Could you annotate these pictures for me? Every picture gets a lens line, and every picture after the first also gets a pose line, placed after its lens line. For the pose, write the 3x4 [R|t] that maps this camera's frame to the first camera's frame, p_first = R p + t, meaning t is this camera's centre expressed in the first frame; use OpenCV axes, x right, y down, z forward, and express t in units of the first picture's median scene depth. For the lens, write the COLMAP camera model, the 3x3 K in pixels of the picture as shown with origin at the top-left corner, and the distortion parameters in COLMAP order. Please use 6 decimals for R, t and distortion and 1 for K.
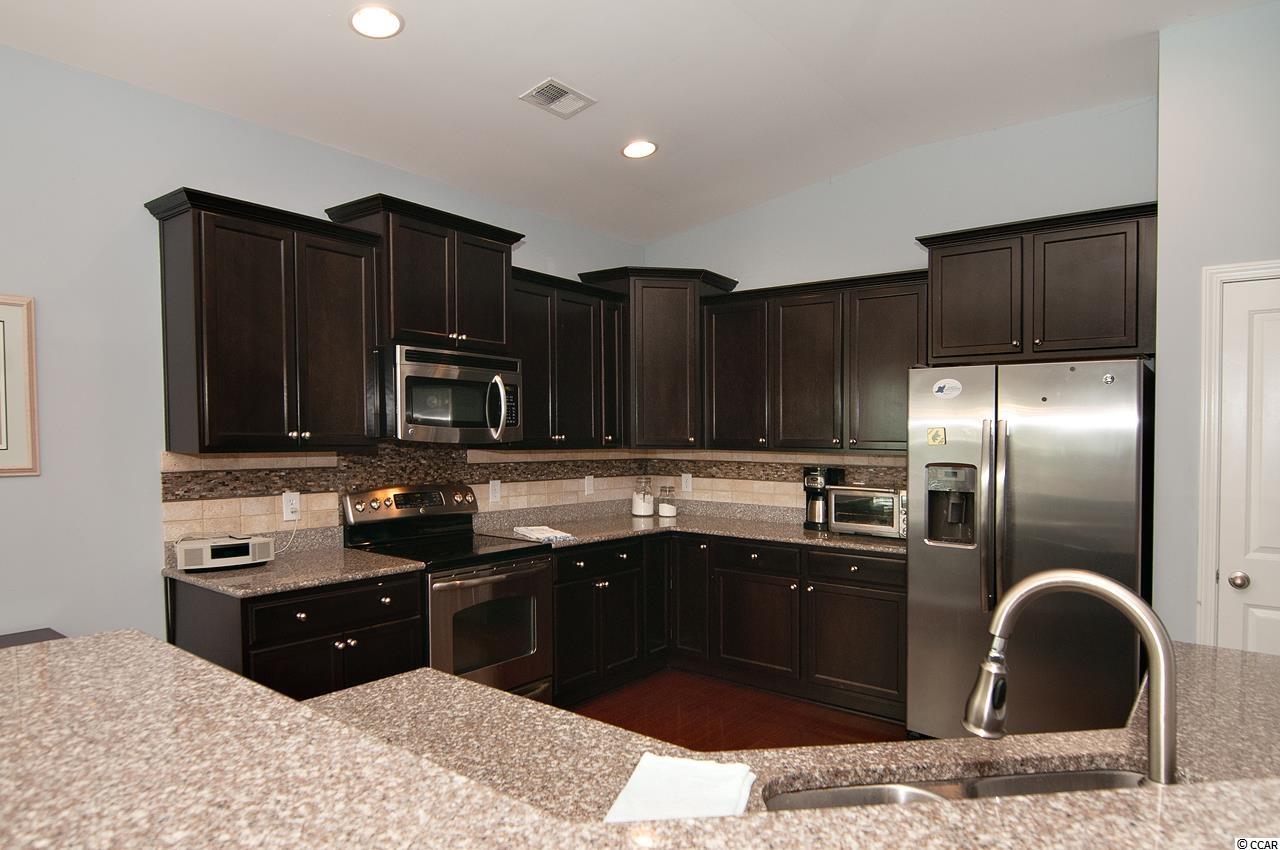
lens RADIAL K [[768.2, 0, 637.4], [0, 768.2, 461.1], [0, 0, 1]] dist [-0.003897, -0.001394]
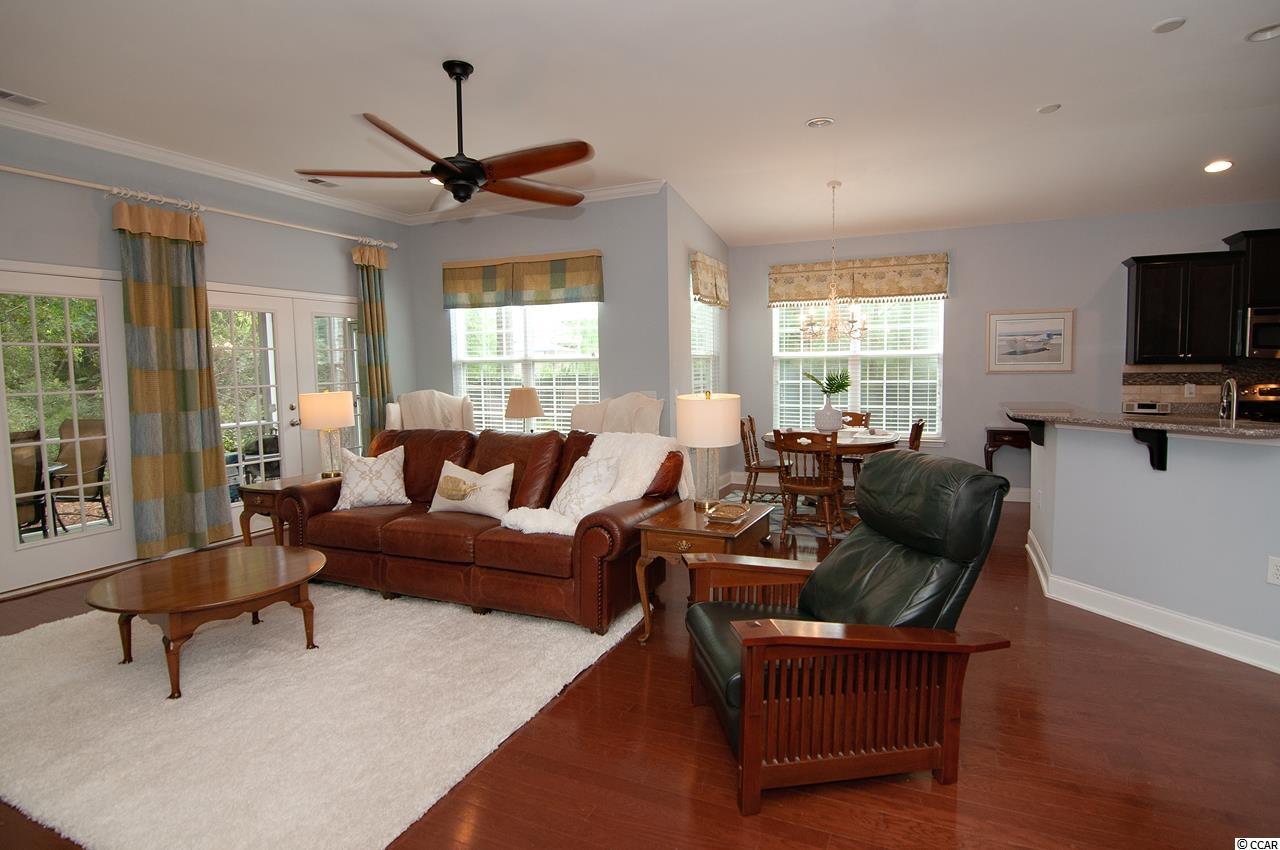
lens RADIAL K [[636.7, 0, 688.1], [0, 636.7, 410.2], [0, 0, 1]] dist [-0.003182, -0.001362]
pose [[0.267811, 0.055217, -0.961888, 0.746571], [-0.016005, 0.998474, 0.052861, 0.038147], [0.963339, 0.001238, 0.268286, -0.673310]]
